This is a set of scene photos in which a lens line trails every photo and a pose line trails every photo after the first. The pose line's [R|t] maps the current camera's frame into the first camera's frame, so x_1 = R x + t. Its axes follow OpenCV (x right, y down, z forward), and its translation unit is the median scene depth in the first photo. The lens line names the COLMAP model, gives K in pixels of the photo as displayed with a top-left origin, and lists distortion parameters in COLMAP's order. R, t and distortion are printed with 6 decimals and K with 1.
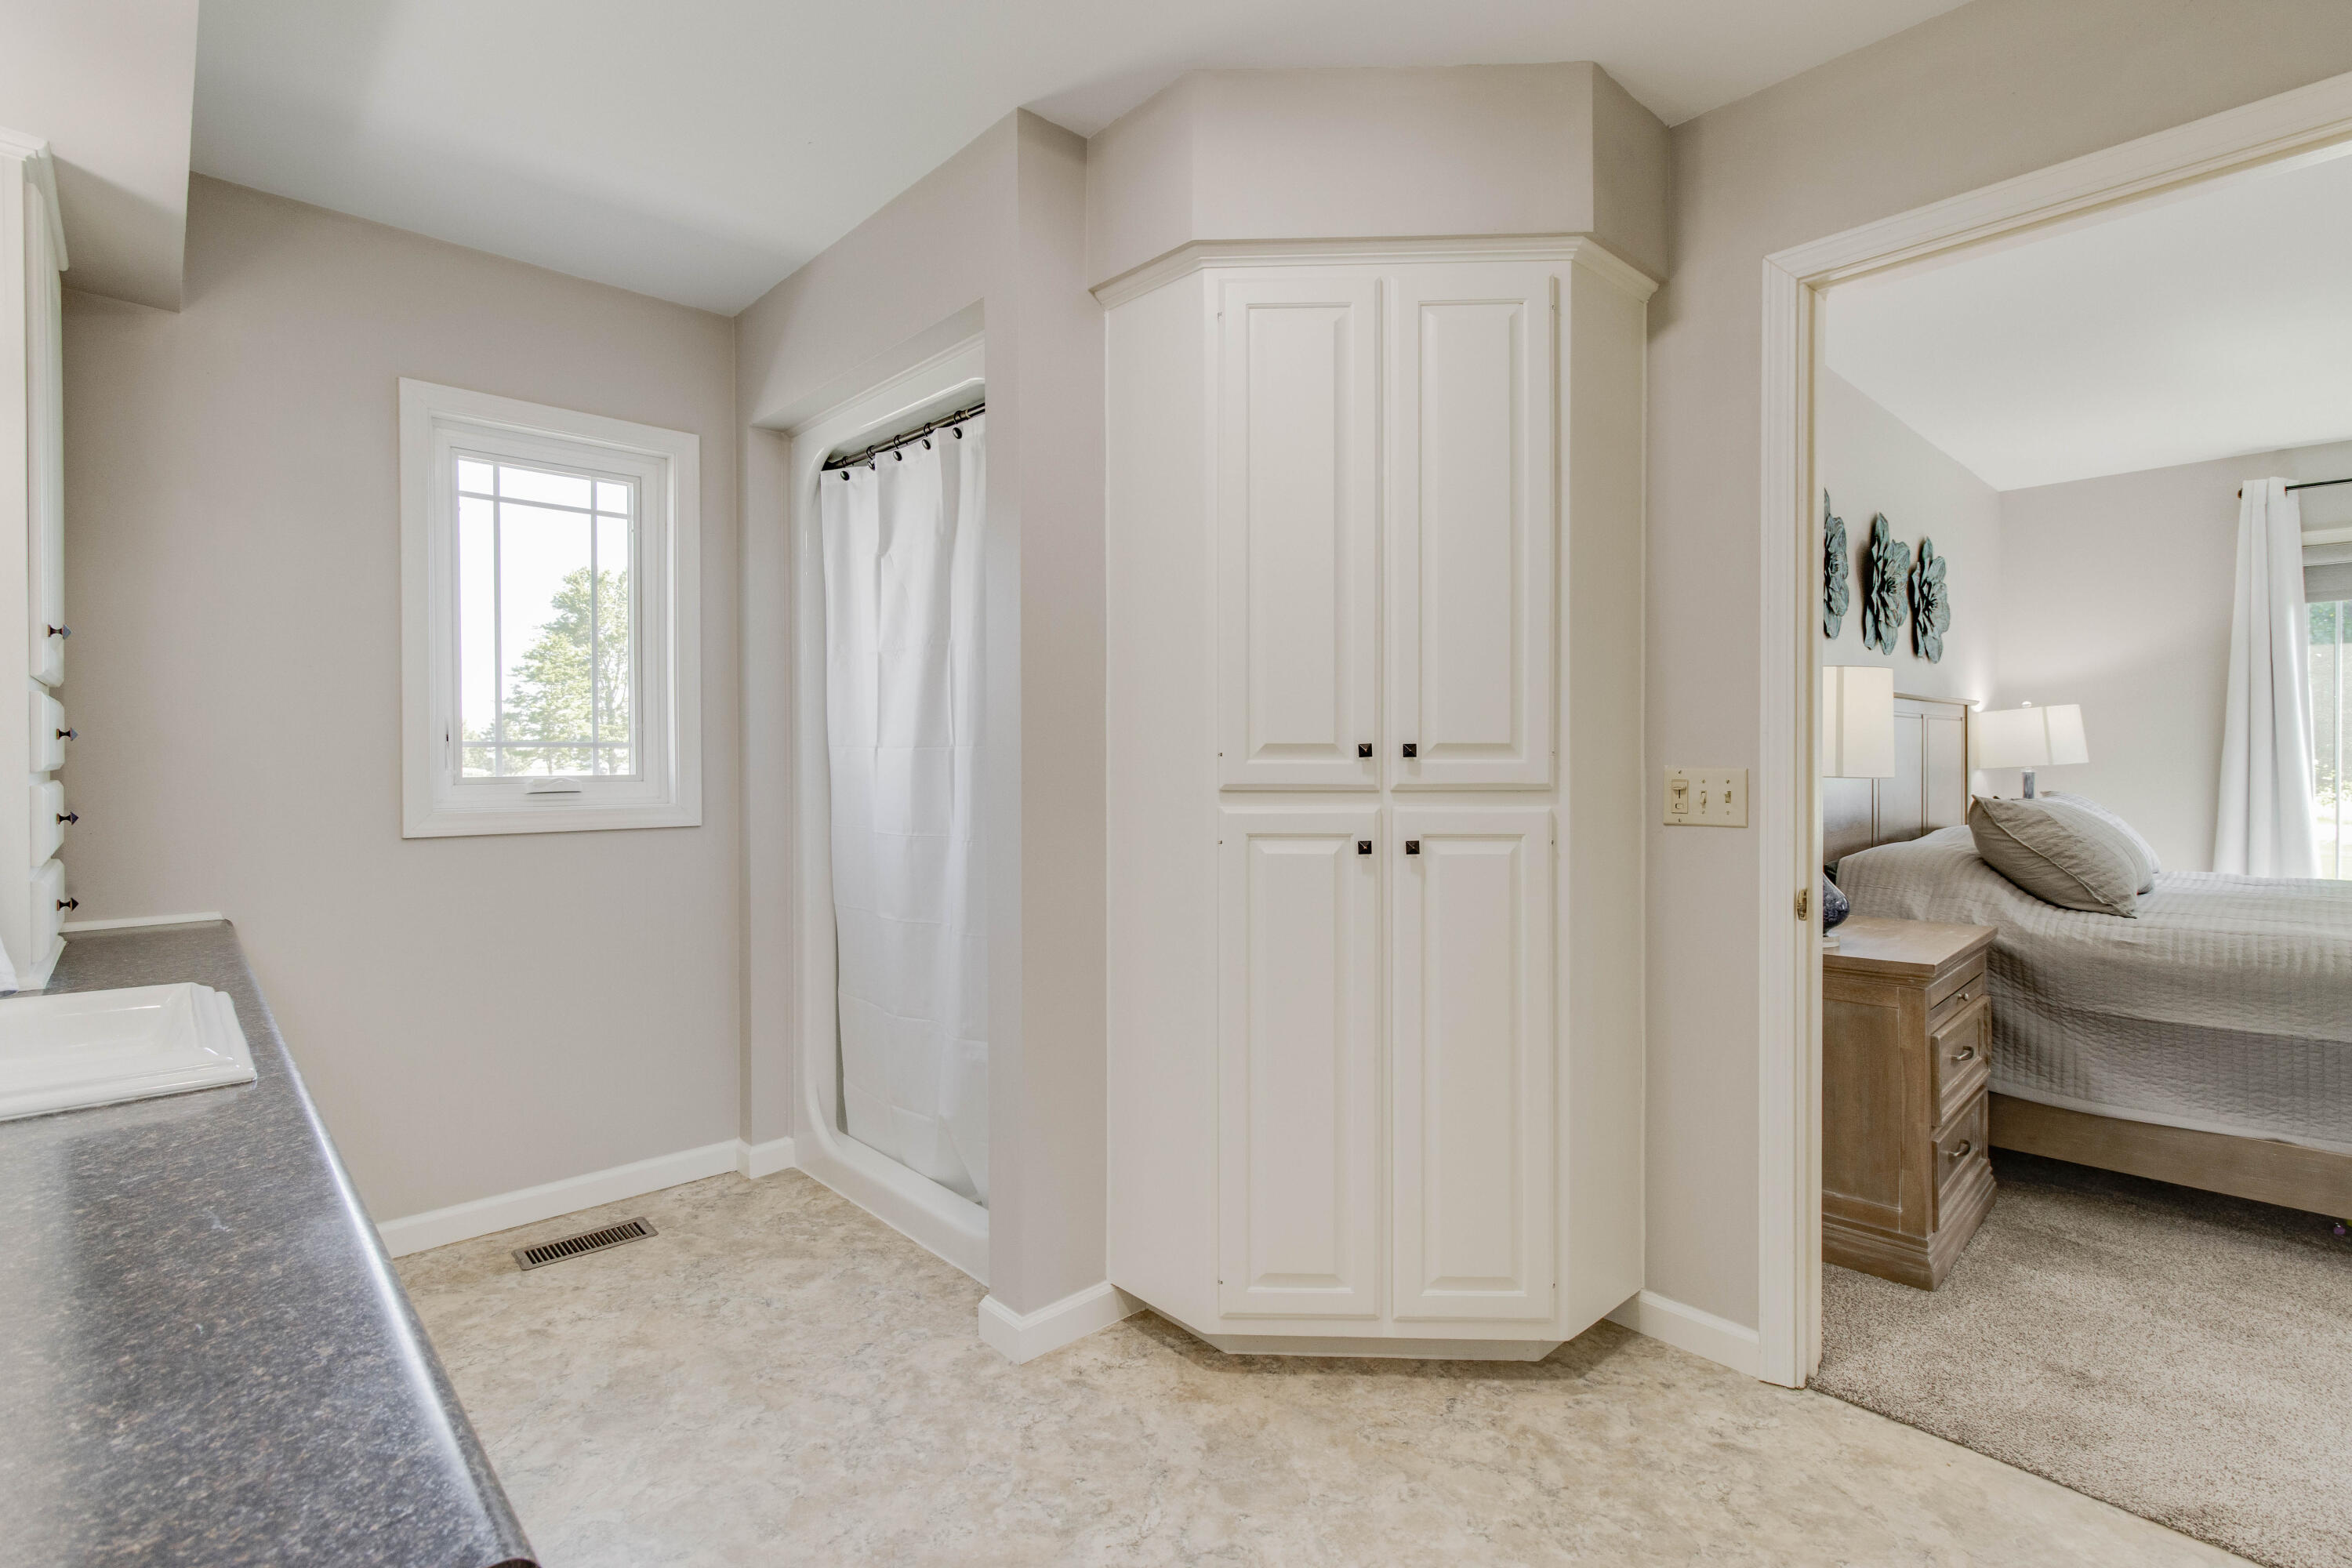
lens RADIAL K [[1086.0, 0, 1171.4], [0, 1086.0, 773.3], [0, 0, 1]] dist [-0.002791, 0.000714]
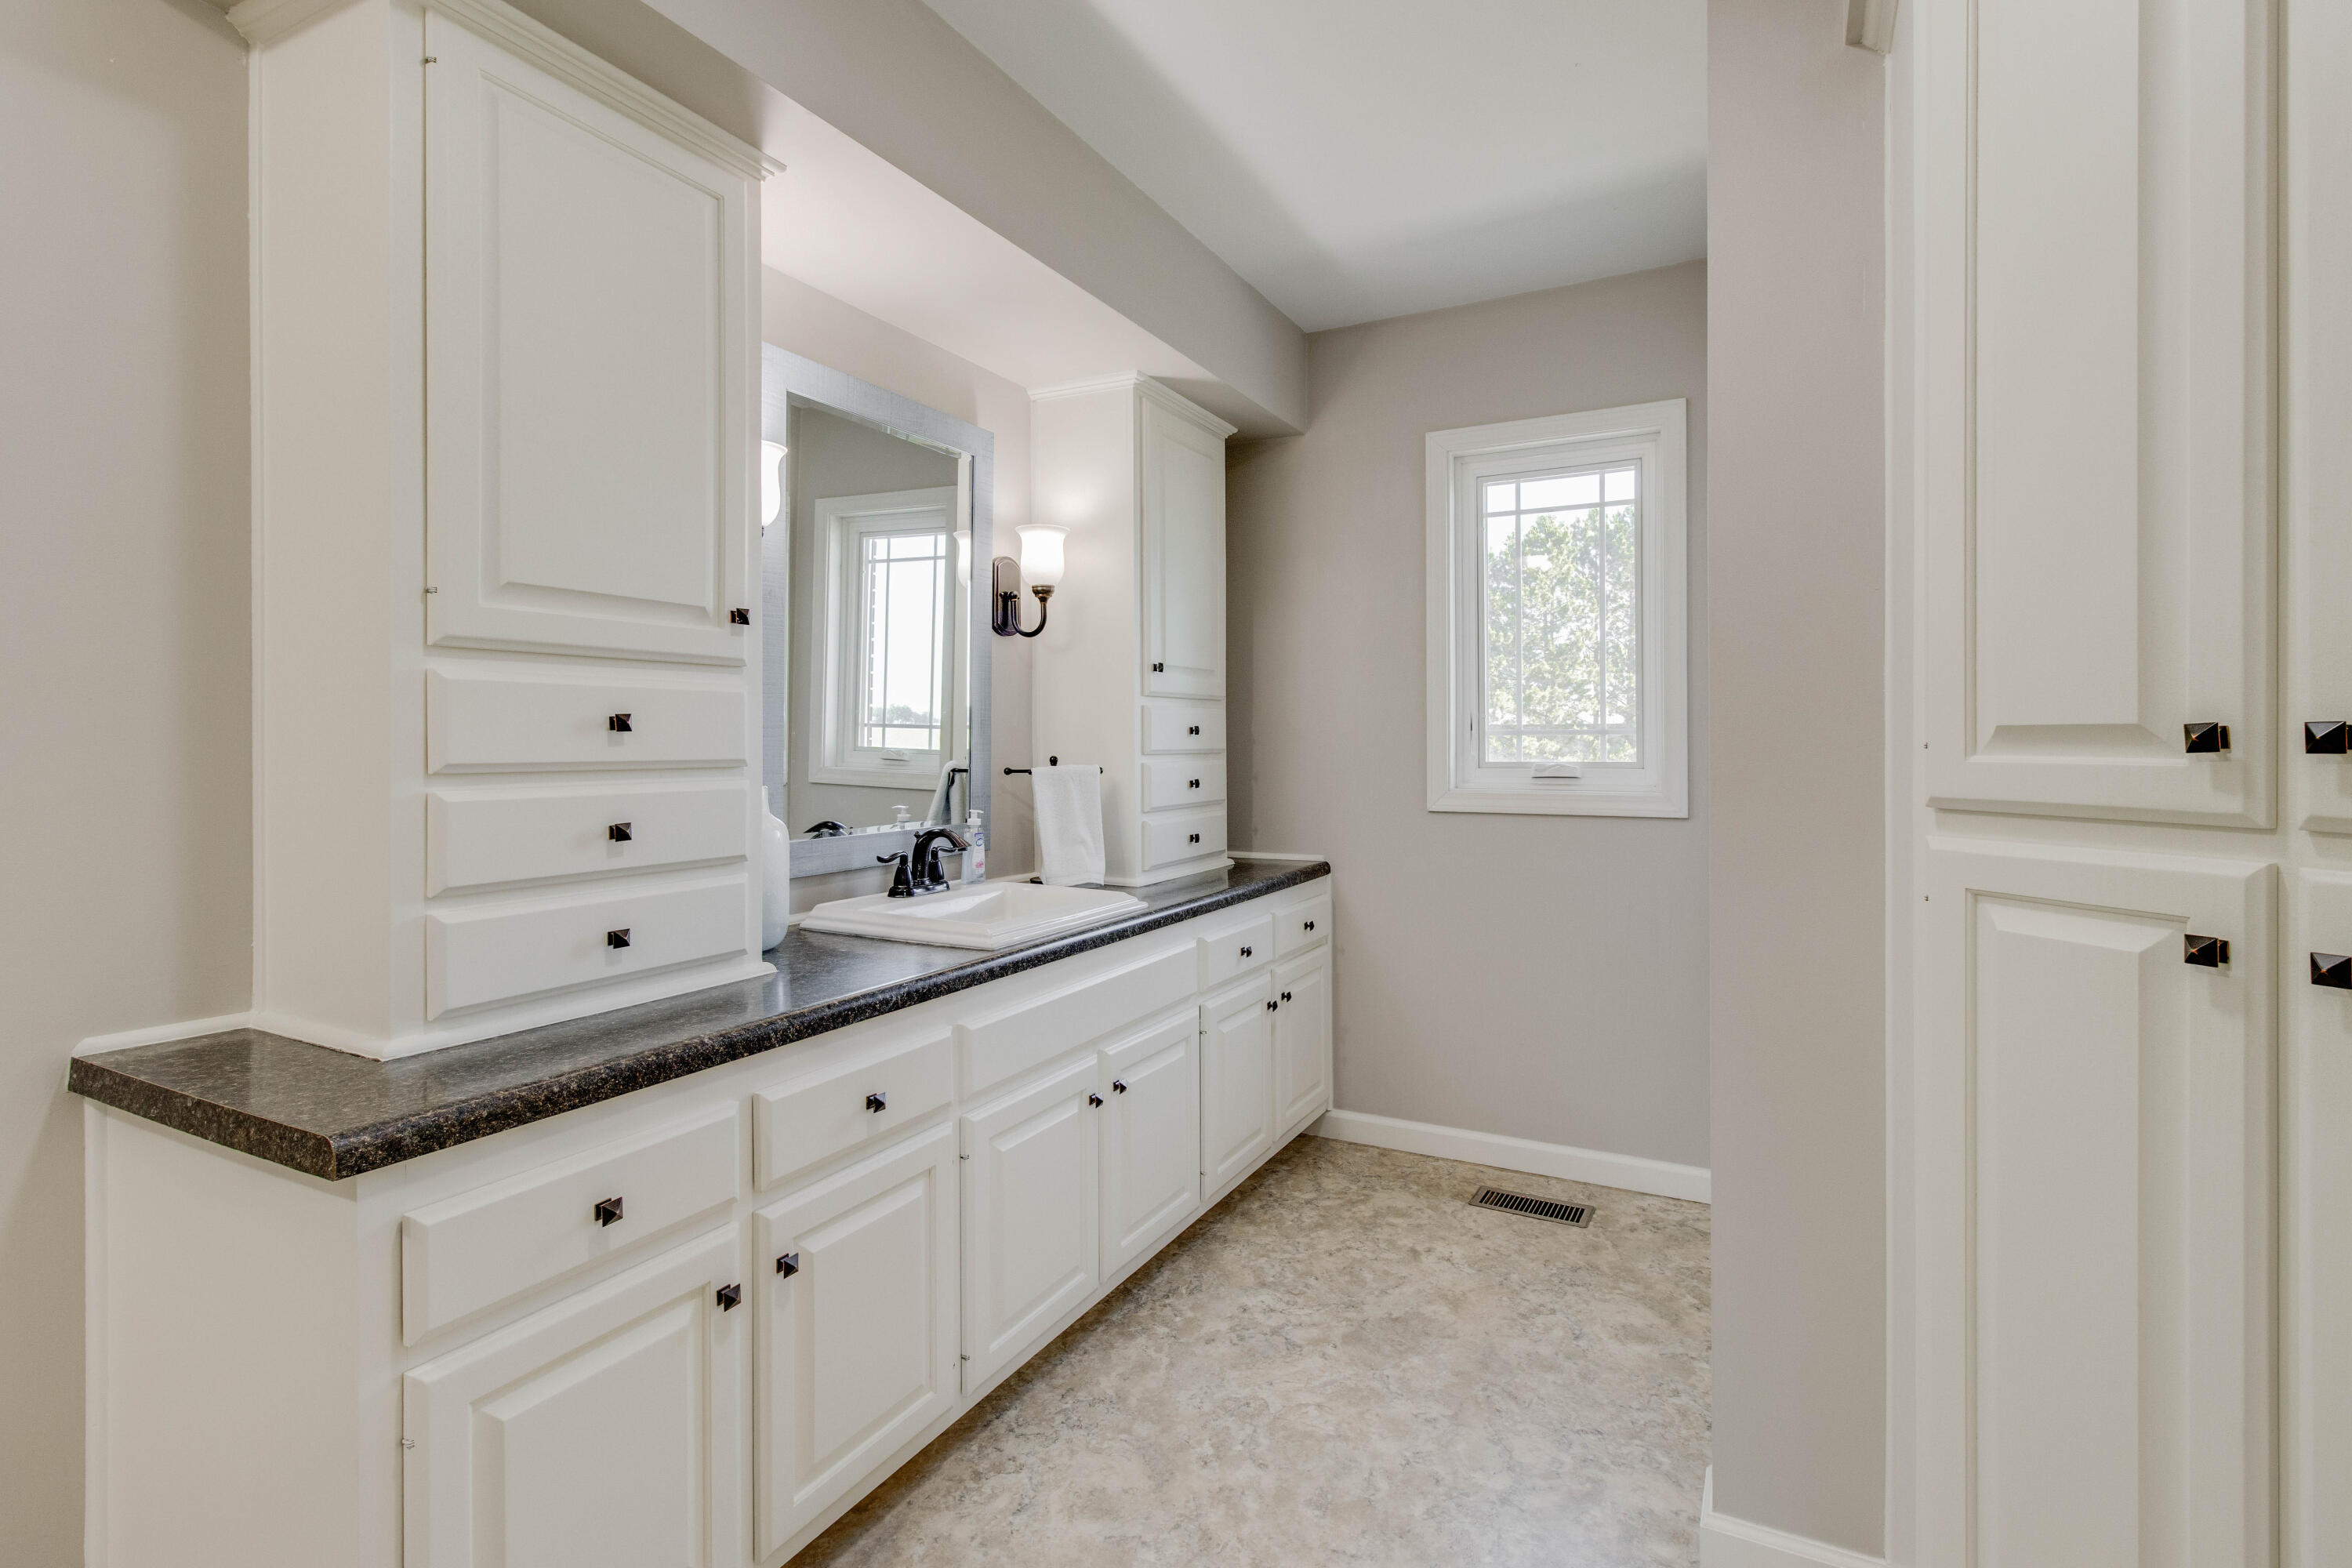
lens RADIAL K [[1086.0, 0, 1179.0], [0, 1086.0, 744.6], [0, 0, 1]] dist [-0.002791, 0.000714]
pose [[0.335500, 0.002554, -0.942037, 0.342190], [-0.011936, 0.999928, -0.001540, -0.008958], [0.941964, 0.011760, 0.335506, 0.326015]]
